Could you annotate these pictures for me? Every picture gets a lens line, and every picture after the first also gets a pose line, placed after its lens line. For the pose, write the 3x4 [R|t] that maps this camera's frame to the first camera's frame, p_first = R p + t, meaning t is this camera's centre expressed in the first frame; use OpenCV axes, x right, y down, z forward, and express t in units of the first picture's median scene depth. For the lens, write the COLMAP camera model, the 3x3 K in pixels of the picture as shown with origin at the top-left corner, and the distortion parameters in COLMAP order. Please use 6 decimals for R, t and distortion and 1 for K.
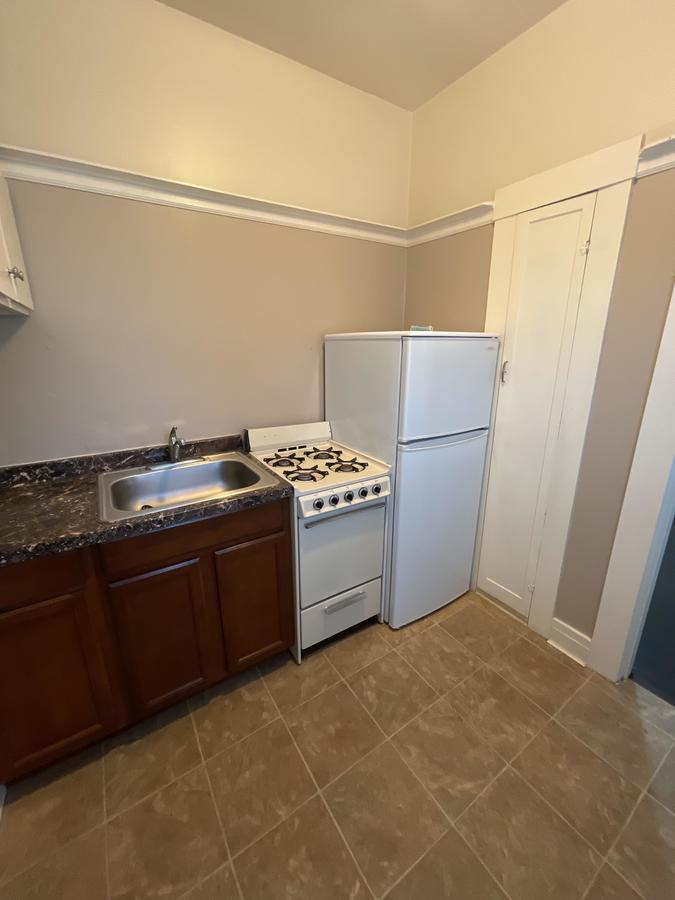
lens RADIAL K [[359.7, 0, 337.5], [0, 359.7, 450.0], [0, 0, 1]] dist [0.001613, -0.000230]
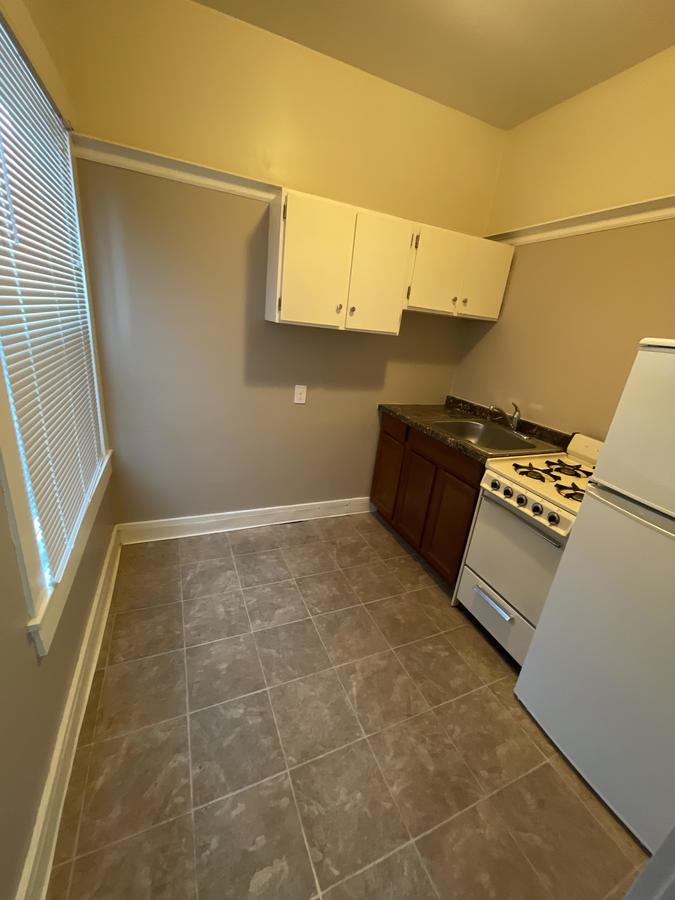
lens RADIAL K [[359.7, 0, 337.5], [0, 359.7, 450.0], [0, 0, 1]] dist [0.001613, -0.000230]
pose [[-0.165605, 0.322171, -0.932084, 1.039185], [-0.377350, 0.852509, 0.361711, -0.161835], [0.911143, 0.411623, -0.019609, 0.523435]]
